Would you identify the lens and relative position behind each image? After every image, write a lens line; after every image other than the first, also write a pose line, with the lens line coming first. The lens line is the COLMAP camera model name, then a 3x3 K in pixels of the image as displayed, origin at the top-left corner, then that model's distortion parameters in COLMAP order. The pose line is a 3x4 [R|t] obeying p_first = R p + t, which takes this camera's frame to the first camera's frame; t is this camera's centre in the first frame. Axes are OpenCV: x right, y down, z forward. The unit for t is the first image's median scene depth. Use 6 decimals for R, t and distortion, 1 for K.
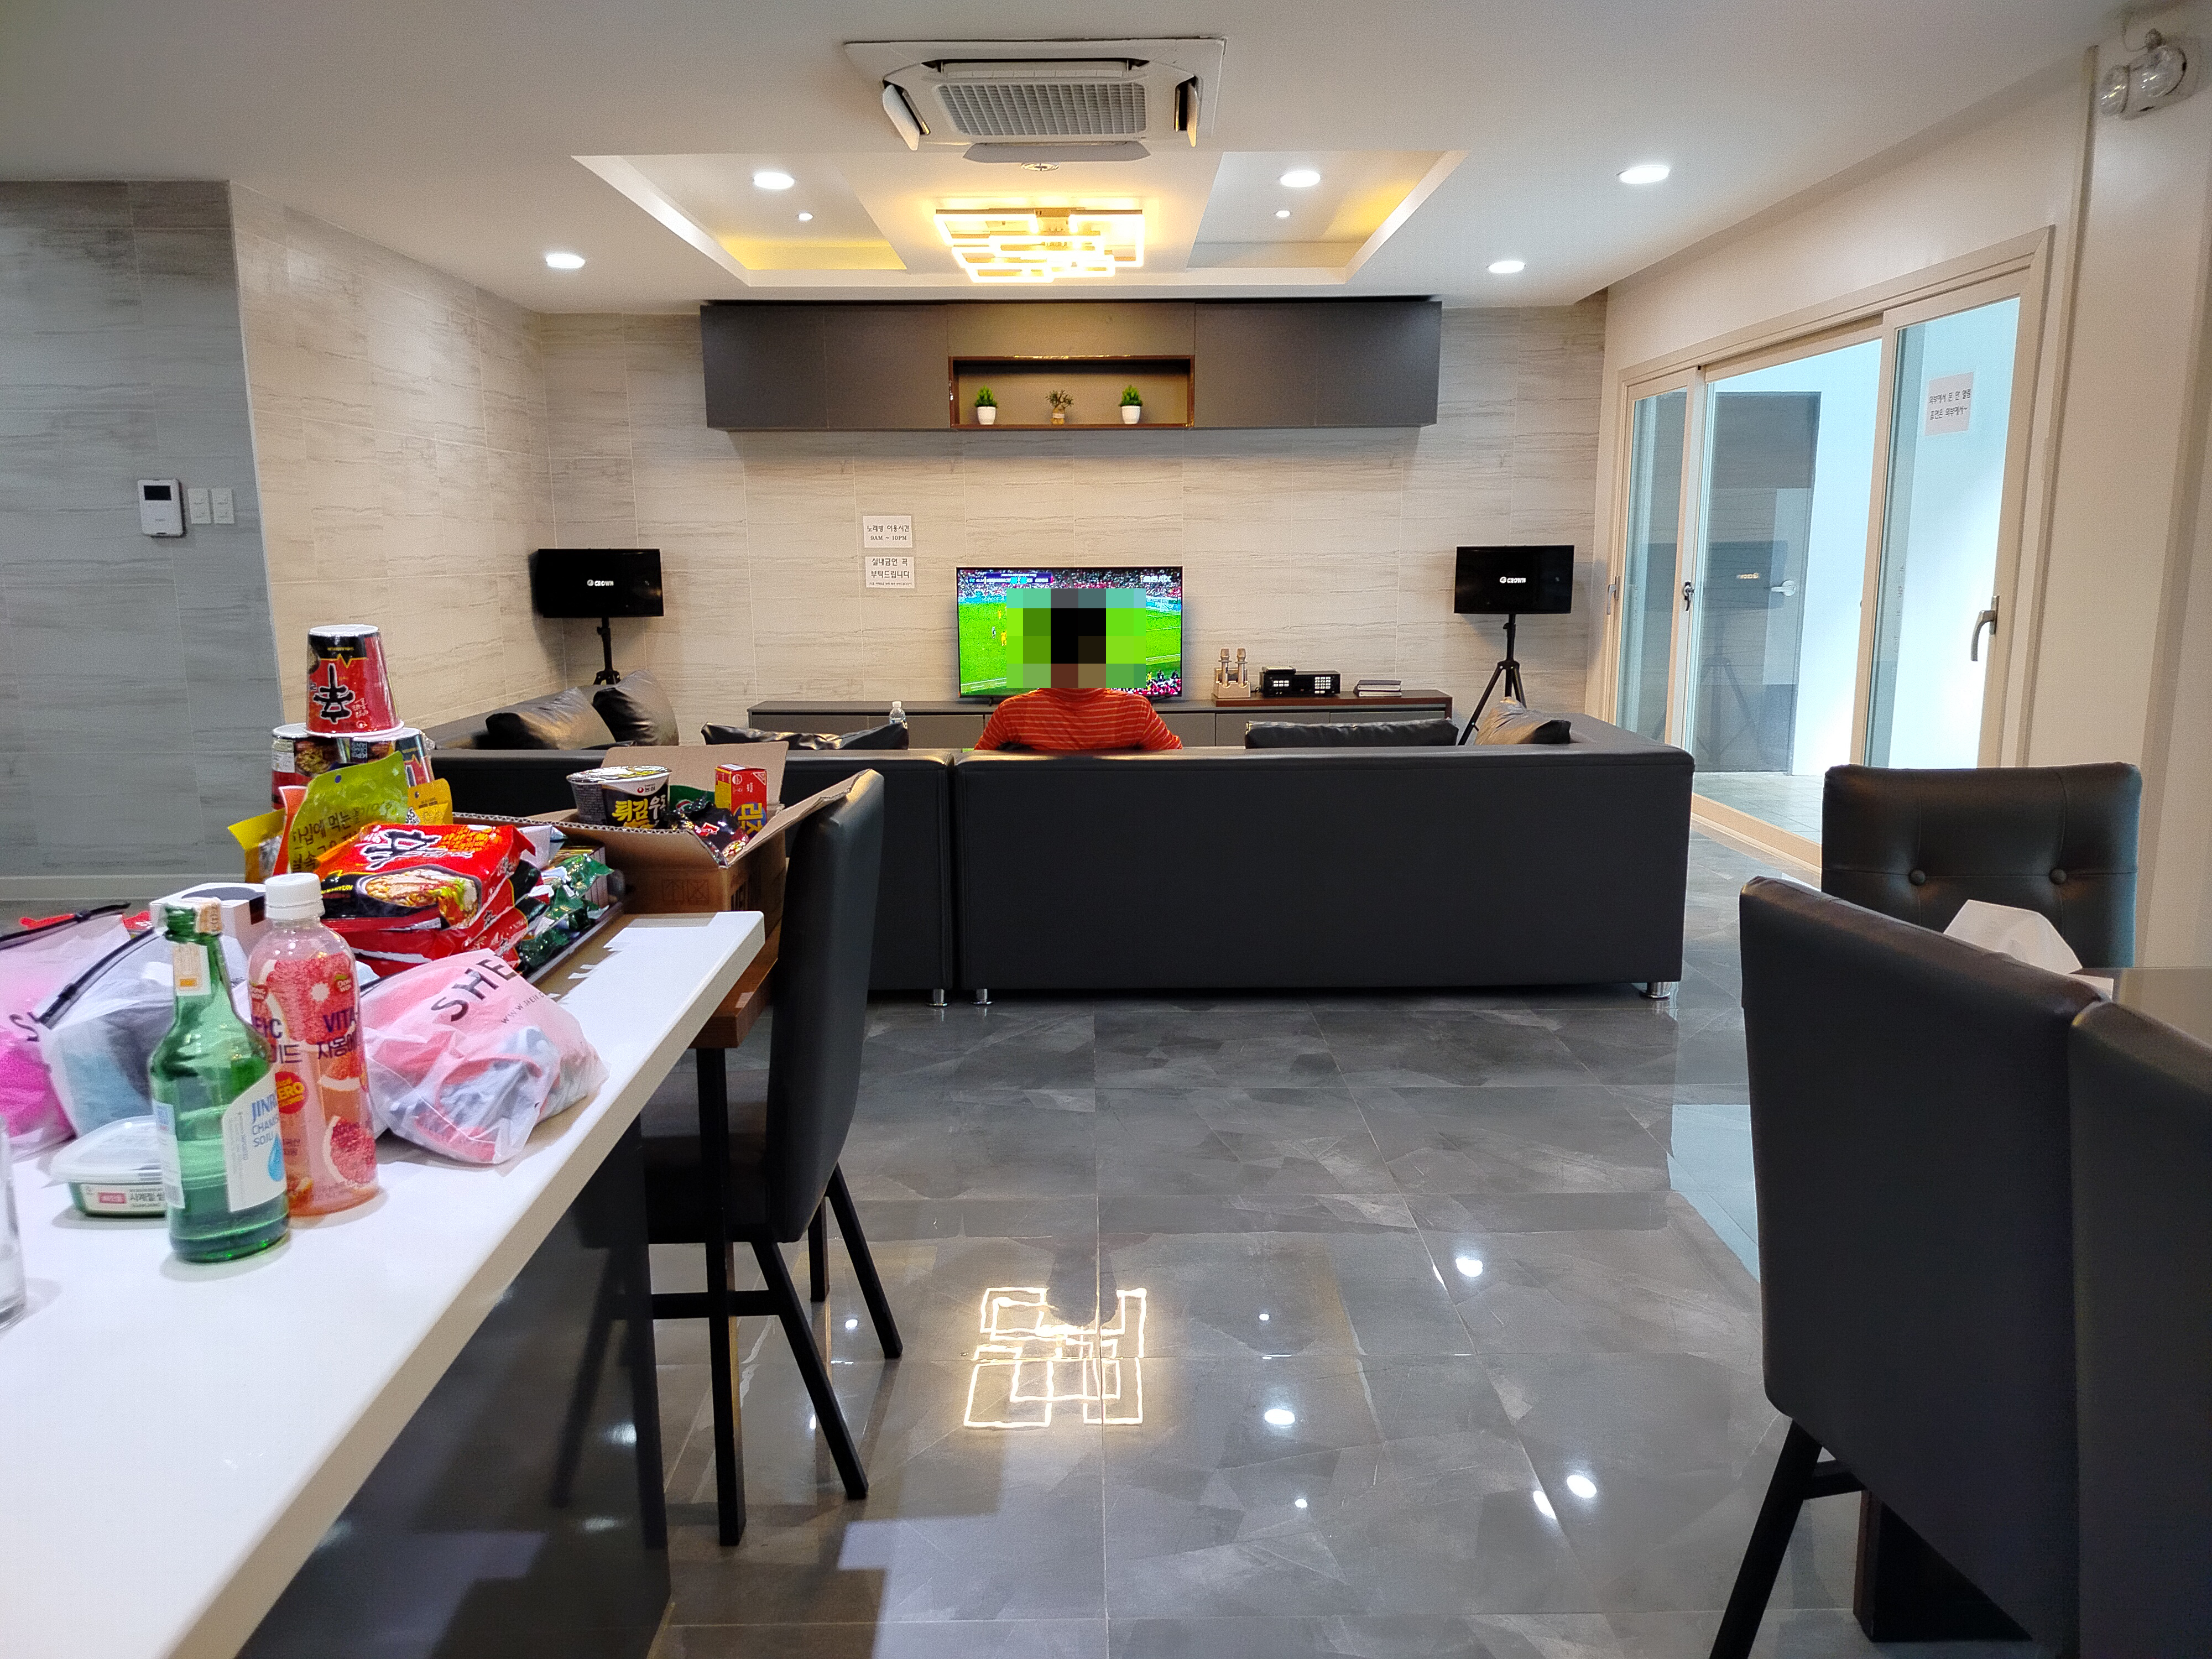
lens RADIAL K [[1594.5, 0, 1105.3], [0, 1594.5, 832.0], [0, 0, 1]] dist [0.000344, -0.002889]
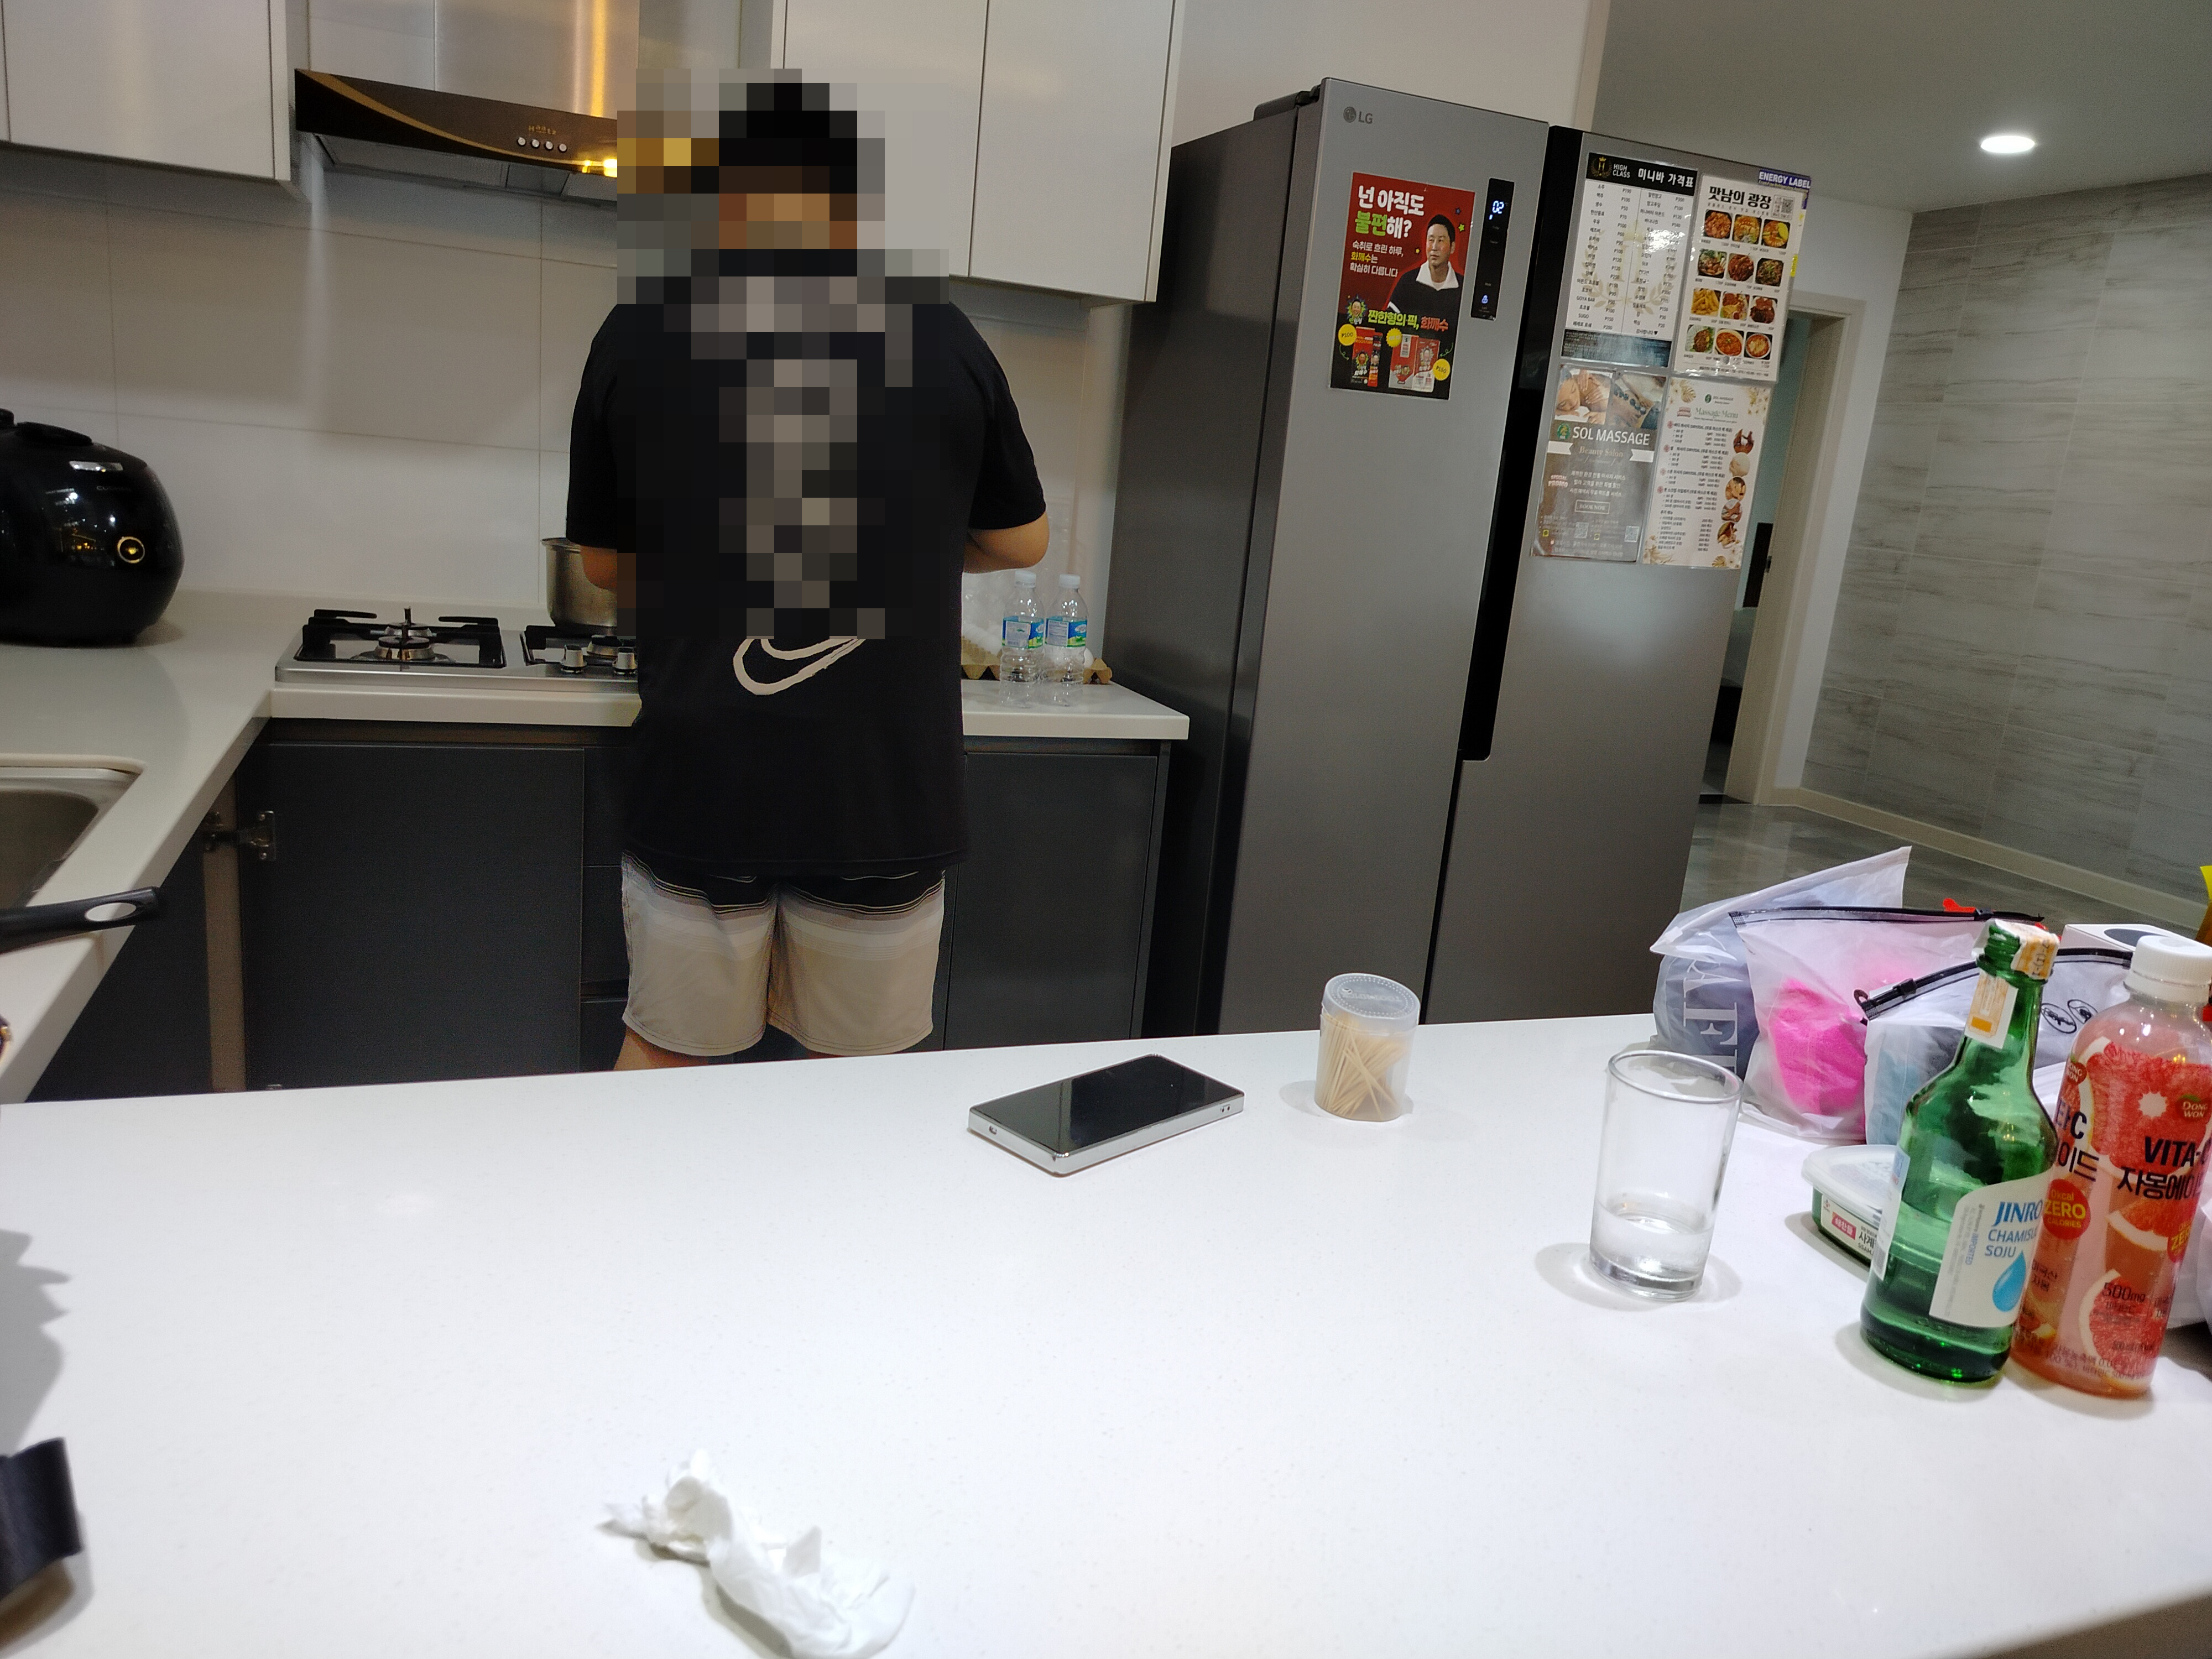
lens RADIAL K [[1594.5, 0, 1109.7], [0, 1594.5, 815.6], [0, 0, 1]] dist [0.000344, -0.002889]
pose [[0.342334, 0.245966, -0.906812, -0.030615], [-0.261810, 0.951873, 0.159352, -0.015544], [0.902365, 0.182861, 0.390255, 0.262798]]
